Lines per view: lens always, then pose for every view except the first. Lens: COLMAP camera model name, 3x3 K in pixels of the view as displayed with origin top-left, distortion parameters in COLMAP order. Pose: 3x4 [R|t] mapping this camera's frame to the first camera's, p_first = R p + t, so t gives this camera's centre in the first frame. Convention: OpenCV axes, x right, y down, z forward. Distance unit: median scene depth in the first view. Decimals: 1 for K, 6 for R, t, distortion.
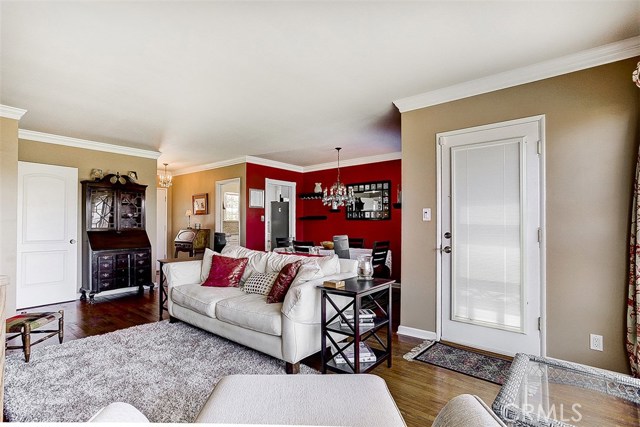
lens RADIAL K [[311.5, 0, 321.1], [0, 311.5, 210.2], [0, 0, 1]] dist [0.003711, 0.001937]
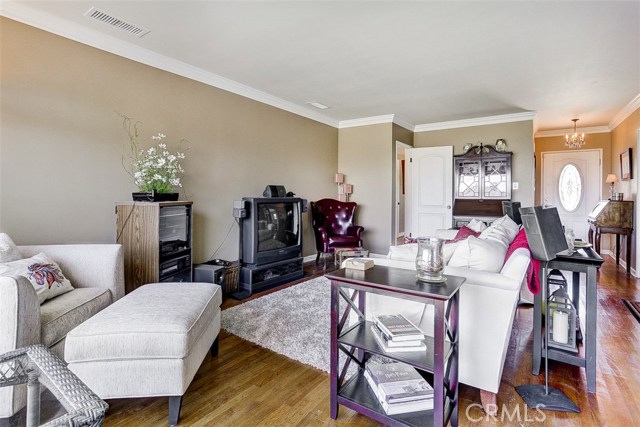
lens RADIAL K [[311.5, 0, 321.1], [0, 311.5, 210.2], [0, 0, 1]] dist [0.003711, 0.001937]
pose [[0.063181, 0.057636, -0.996336, 0.373044], [0.033212, 0.997657, 0.059819, 0.021609], [0.997449, -0.036870, 0.061119, 0.400950]]
